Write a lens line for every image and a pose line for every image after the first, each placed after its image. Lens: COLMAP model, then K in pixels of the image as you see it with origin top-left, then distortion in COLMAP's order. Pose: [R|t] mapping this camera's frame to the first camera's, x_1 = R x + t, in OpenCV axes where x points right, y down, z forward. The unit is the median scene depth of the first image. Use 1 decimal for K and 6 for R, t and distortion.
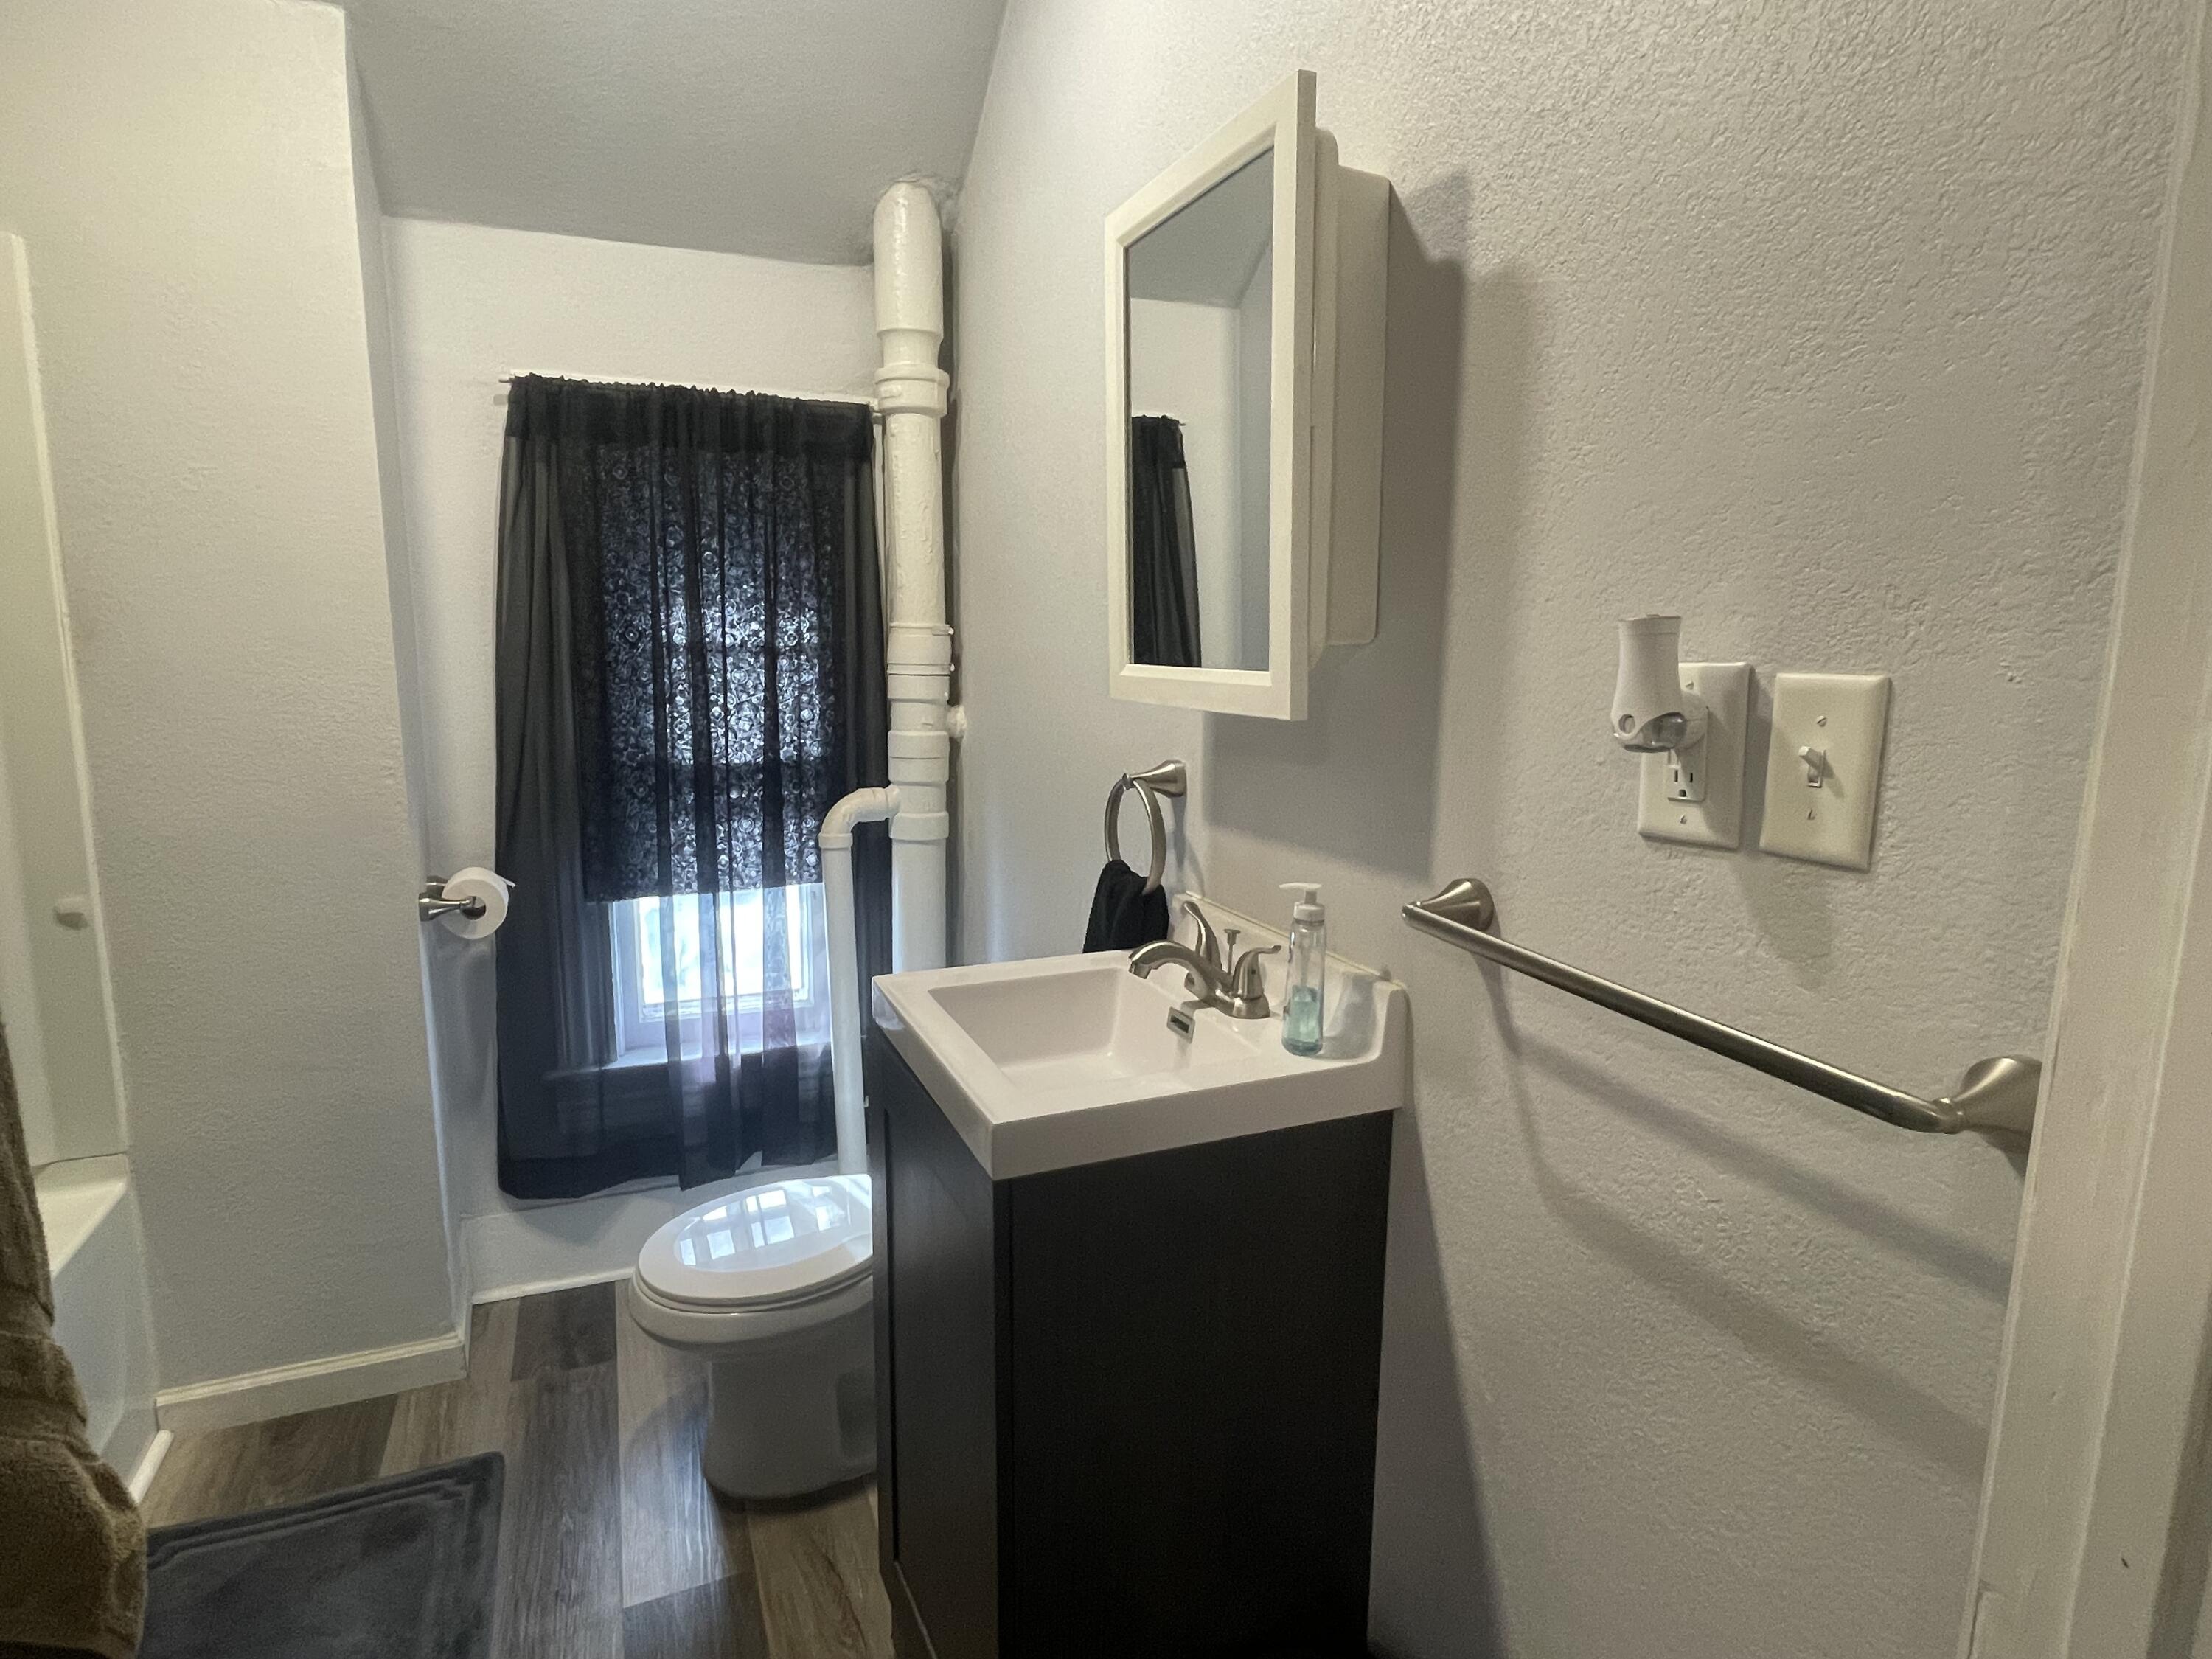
lens RADIAL K [[1170.1, 0, 1099.8], [0, 1170.1, 823.4], [0, 0, 1]] dist [-0.002443, -0.000743]
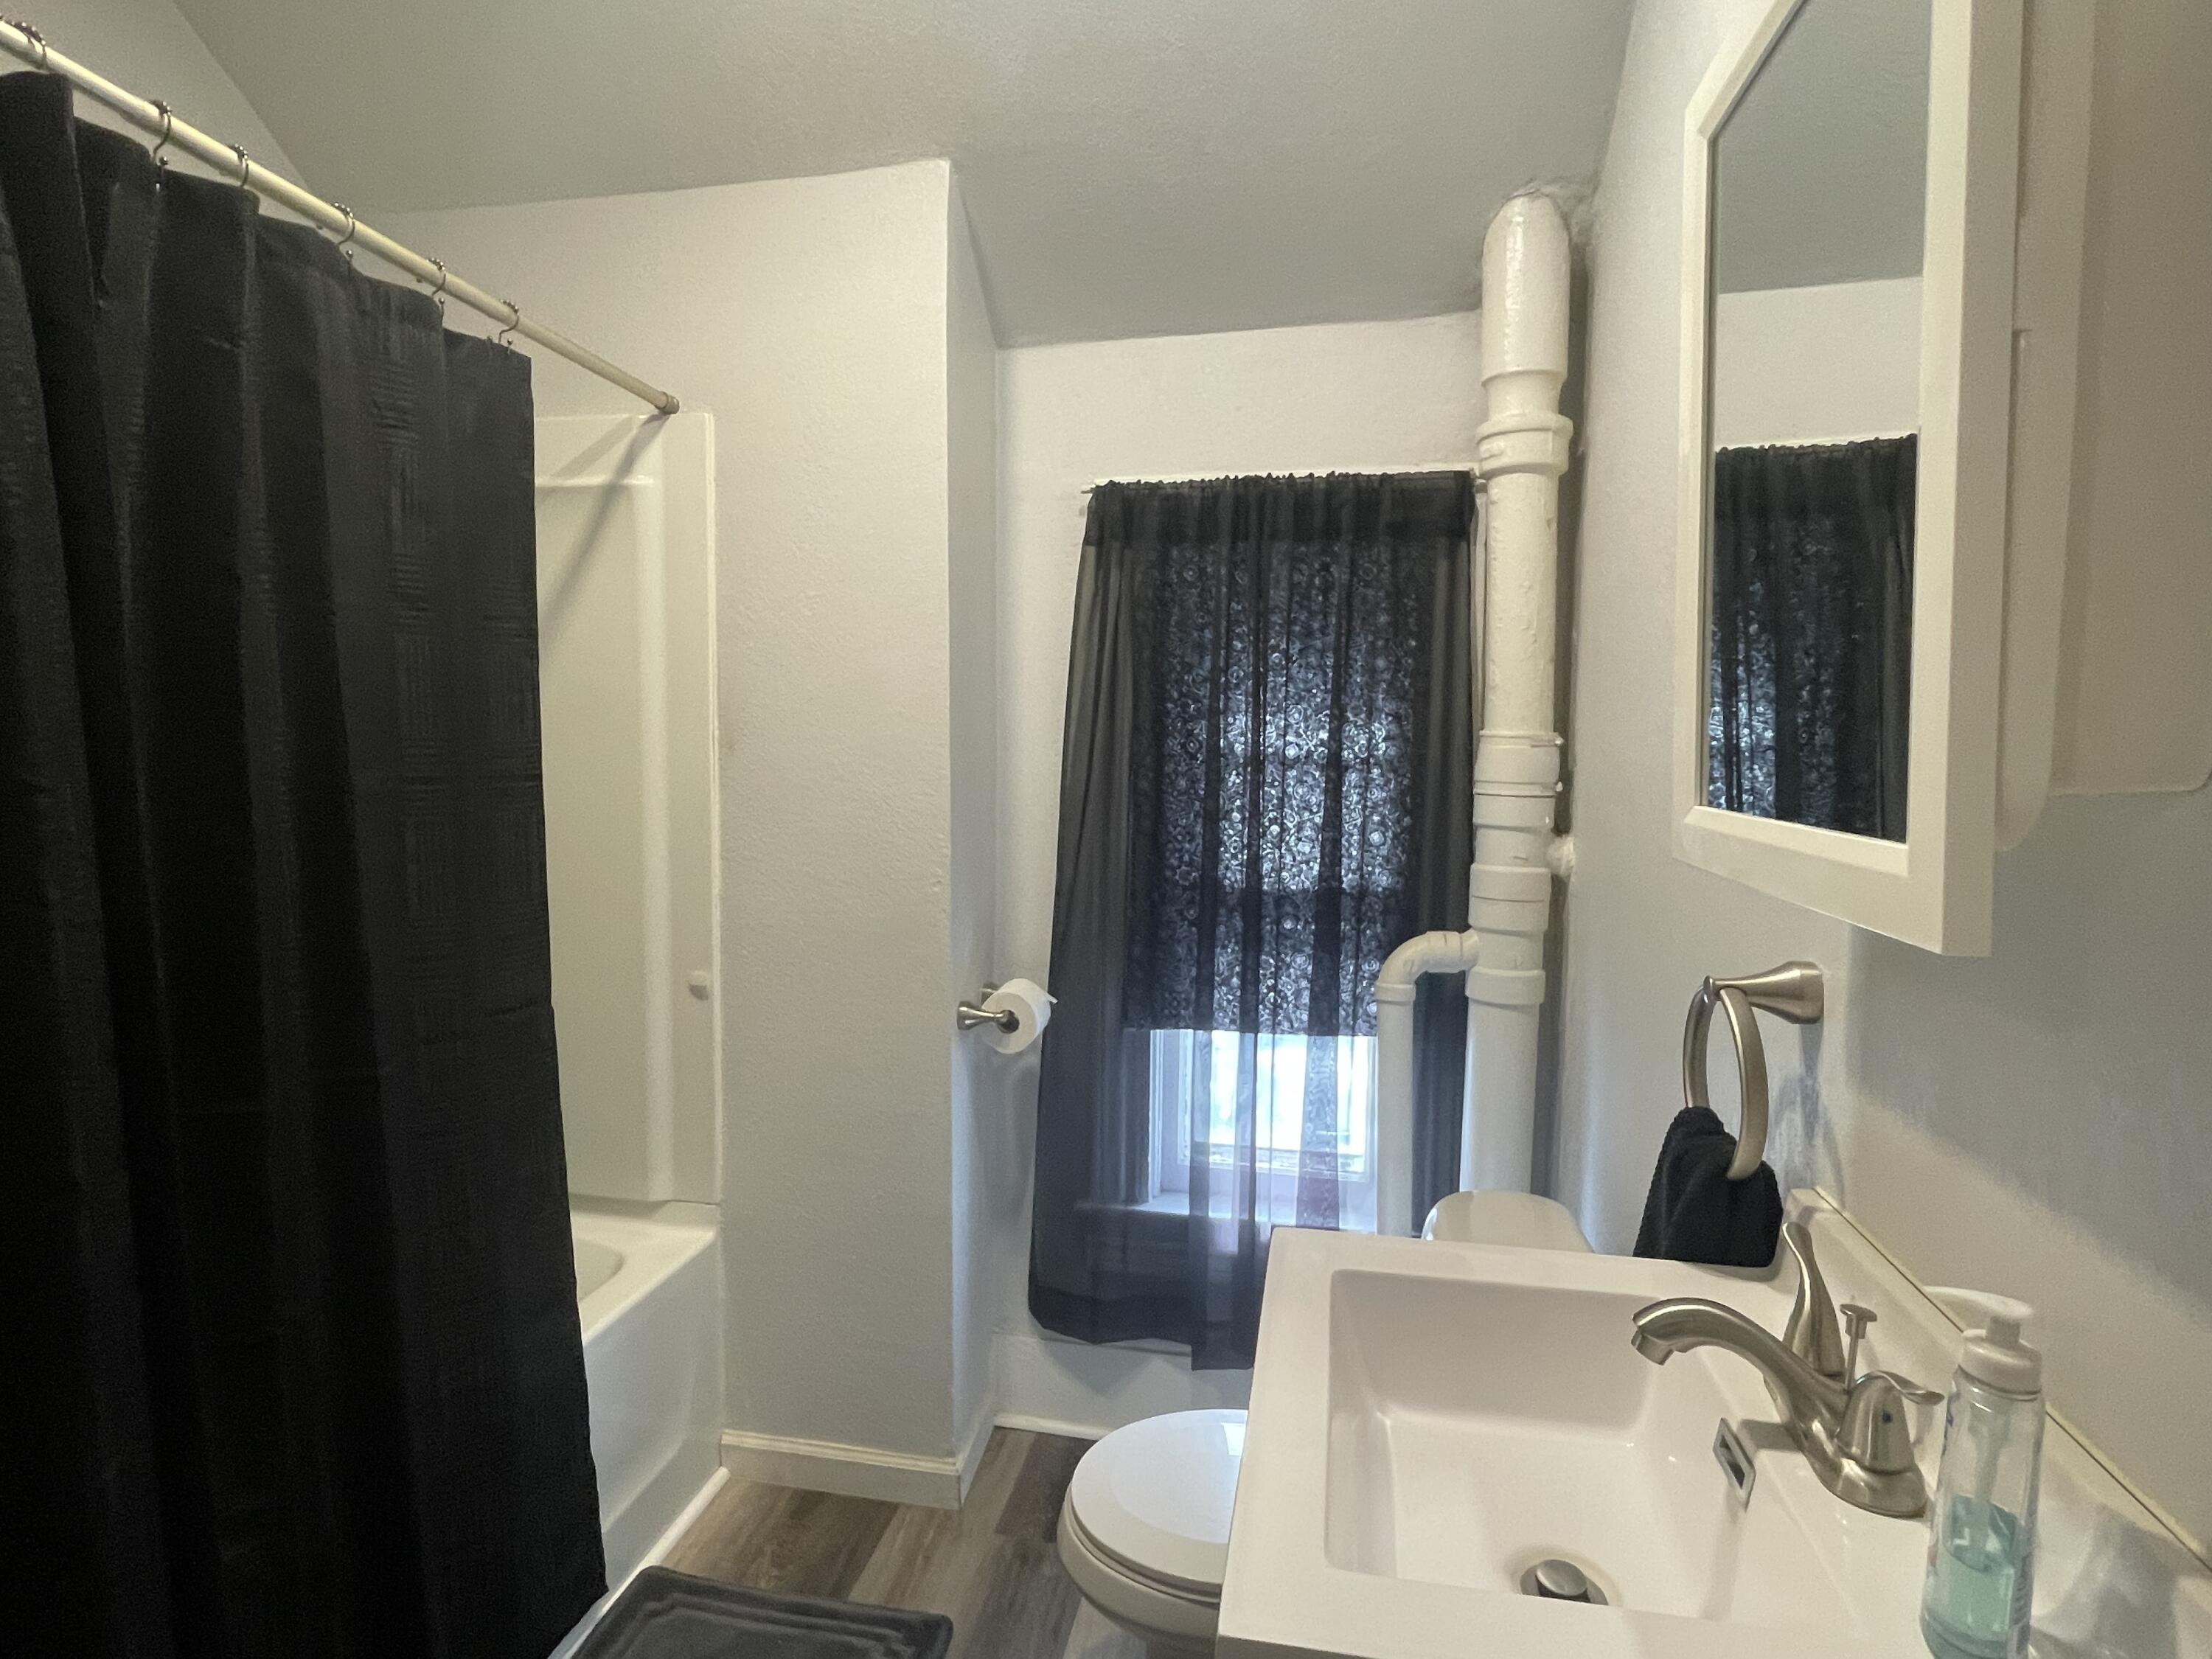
lens RADIAL K [[1170.1, 0, 1106.6], [0, 1170.1, 824.4], [0, 0, 1]] dist [-0.002443, -0.000743]
pose [[0.824678, 0.041707, -0.564063, 0.071057], [-0.088850, 0.994449, -0.056371, -0.040155], [0.558581, 0.096605, 0.823805, 0.204121]]
